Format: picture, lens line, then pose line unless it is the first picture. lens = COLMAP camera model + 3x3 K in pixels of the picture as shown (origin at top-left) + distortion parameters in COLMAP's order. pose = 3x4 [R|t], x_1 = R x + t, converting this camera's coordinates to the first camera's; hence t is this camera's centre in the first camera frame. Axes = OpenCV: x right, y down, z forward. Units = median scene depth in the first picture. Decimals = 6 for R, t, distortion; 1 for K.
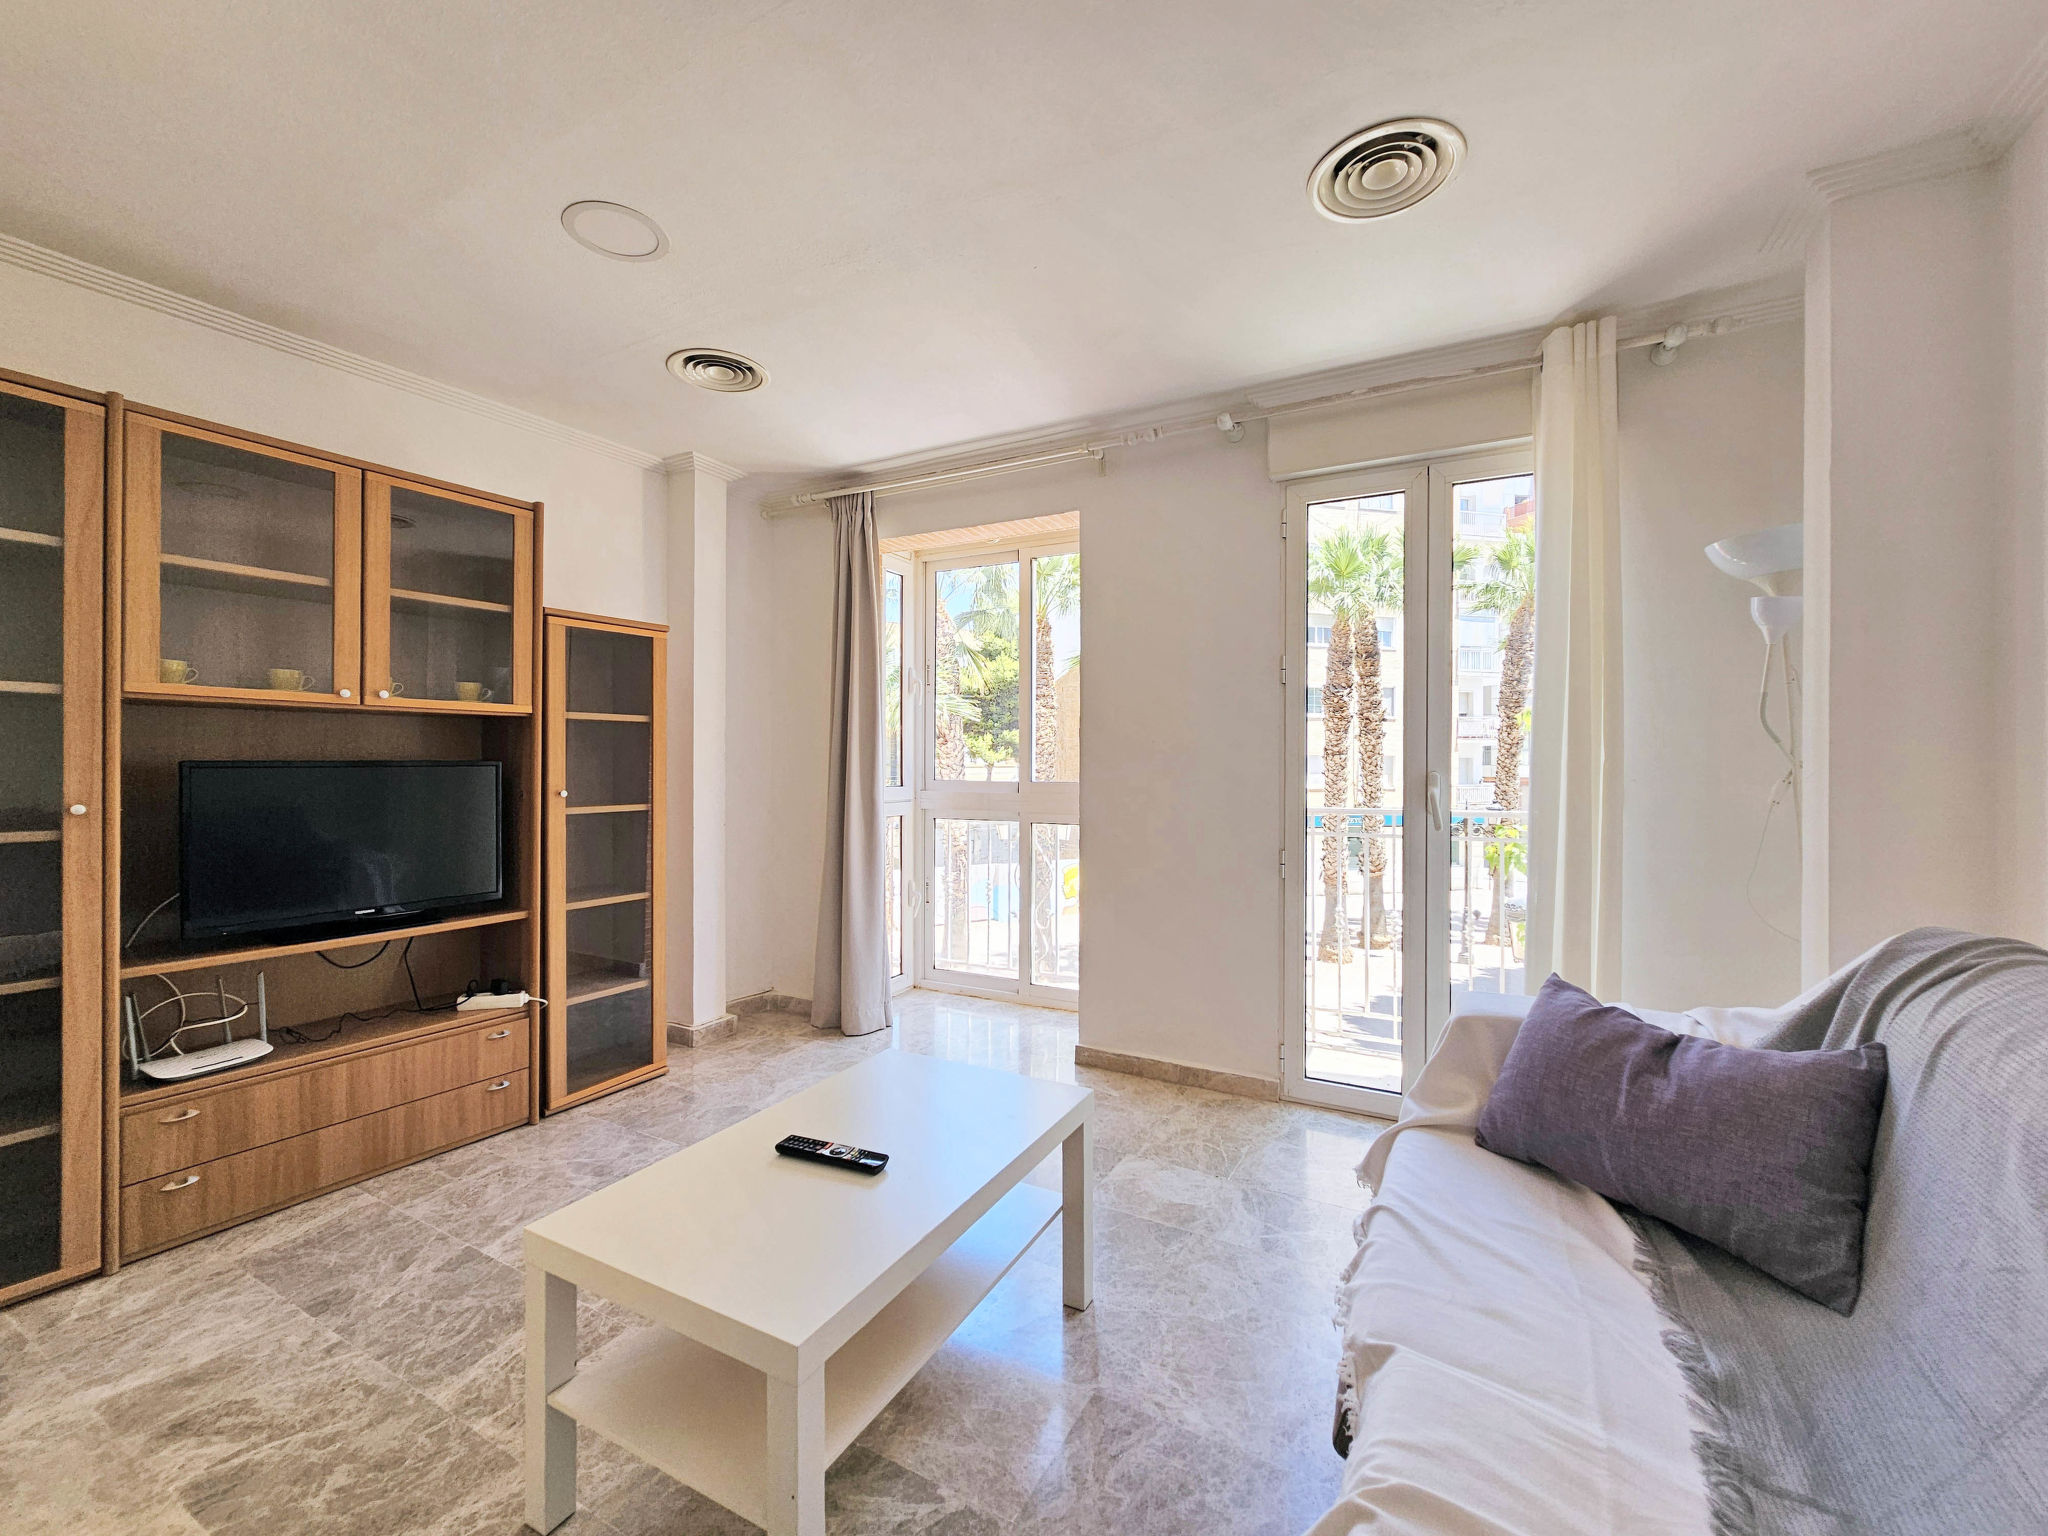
lens RADIAL K [[832.2, 0, 1031.2], [0, 832.2, 762.0], [0, 0, 1]] dist [-0.001110, 0.000197]
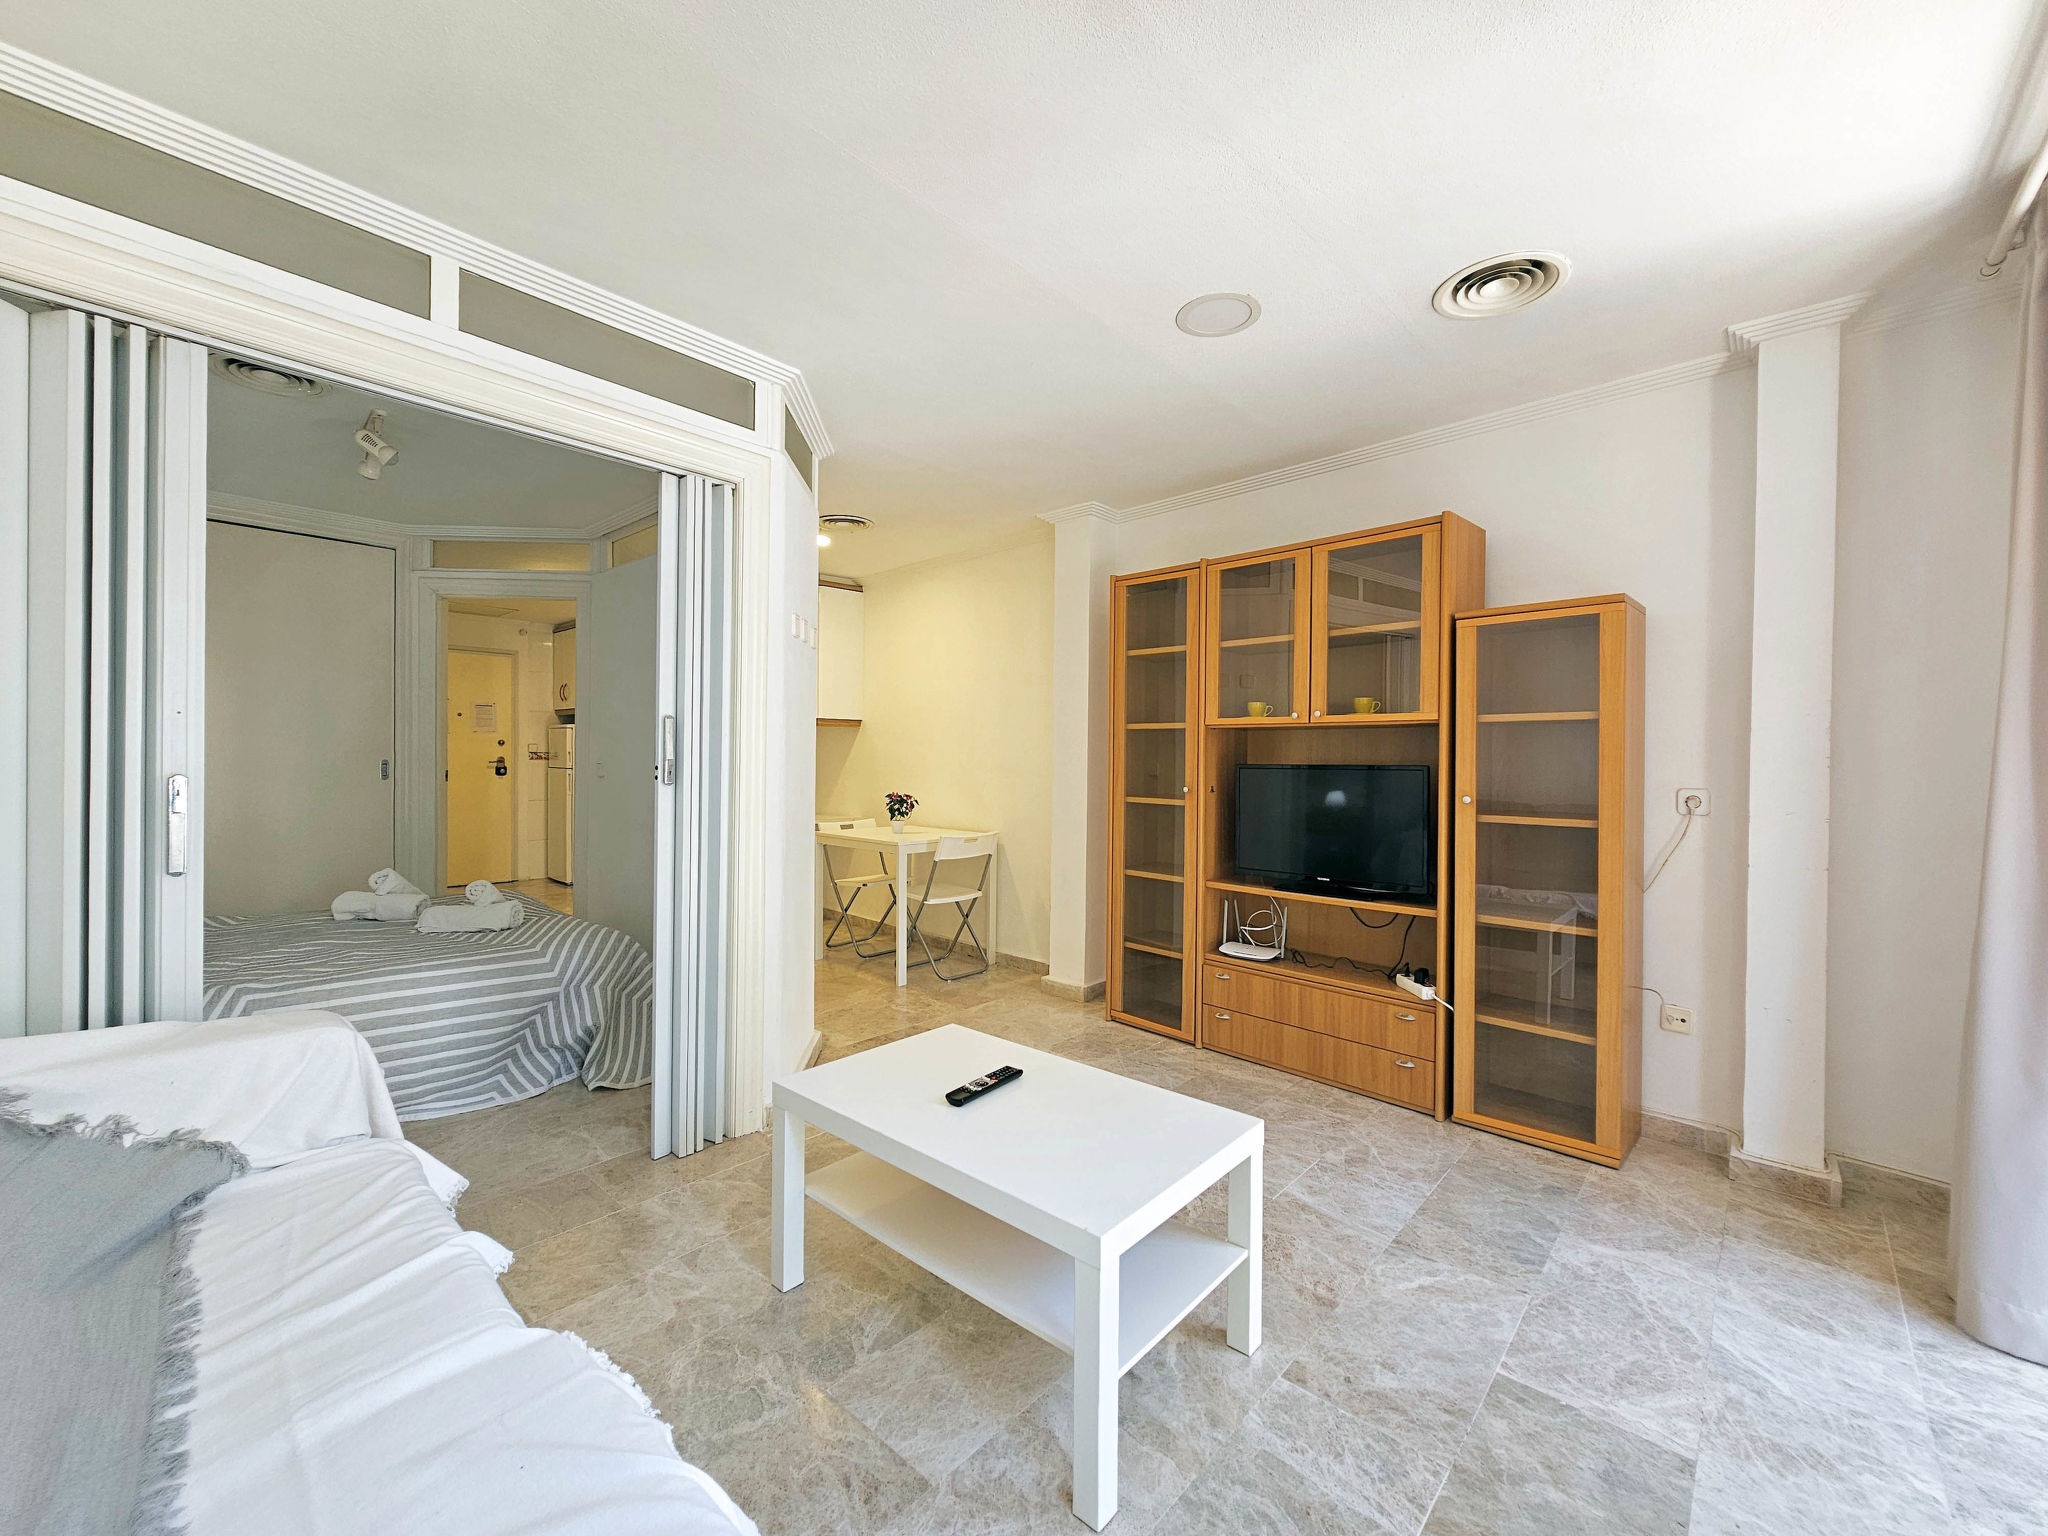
lens RADIAL K [[832.2, 0, 1023.3], [0, 832.2, 763.2], [0, 0, 1]] dist [-0.001110, 0.000197]
pose [[-0.234605, 0.002099, -0.972089, 0.606577], [-0.007967, 0.999960, 0.004082, -0.005531], [0.972058, 0.008702, -0.234579, 0.866702]]
